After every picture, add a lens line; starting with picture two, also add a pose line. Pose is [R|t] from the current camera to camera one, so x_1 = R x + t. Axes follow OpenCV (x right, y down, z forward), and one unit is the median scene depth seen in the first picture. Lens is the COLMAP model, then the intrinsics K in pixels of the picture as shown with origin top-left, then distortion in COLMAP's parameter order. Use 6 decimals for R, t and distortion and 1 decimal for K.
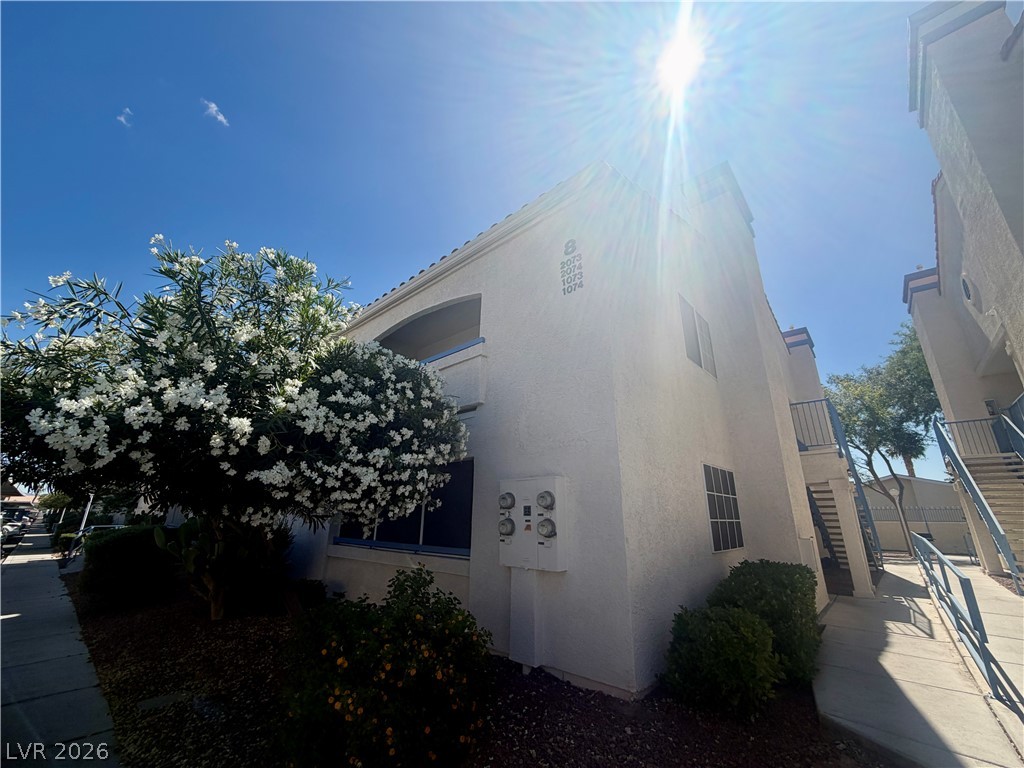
lens RADIAL K [[406.8, 0, 511.6], [0, 406.8, 384.2], [0, 0, 1]] dist [-0.000503, 0.000008]
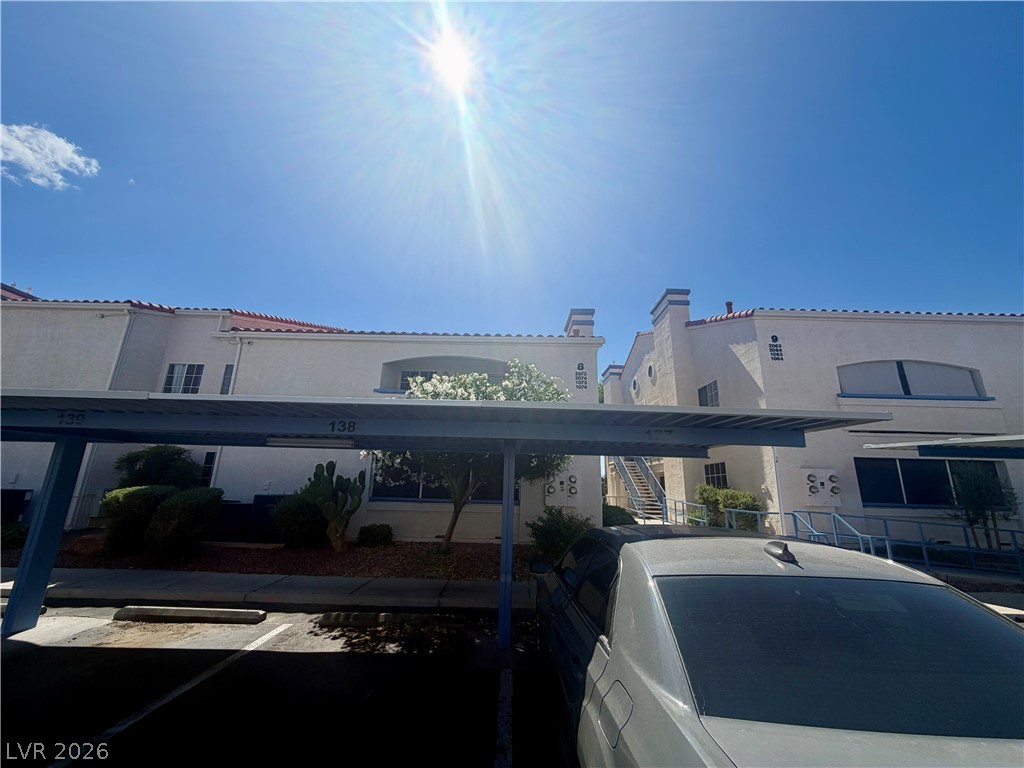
lens RADIAL K [[406.8, 0, 511.3], [0, 406.8, 382.8], [0, 0, 1]] dist [-0.000503, 0.000008]
pose [[0.730026, 0.174367, 0.660802, -1.841969], [-0.225165, 0.974285, -0.008333, -0.170923], [-0.645262, -0.142706, 0.750514, -0.501397]]
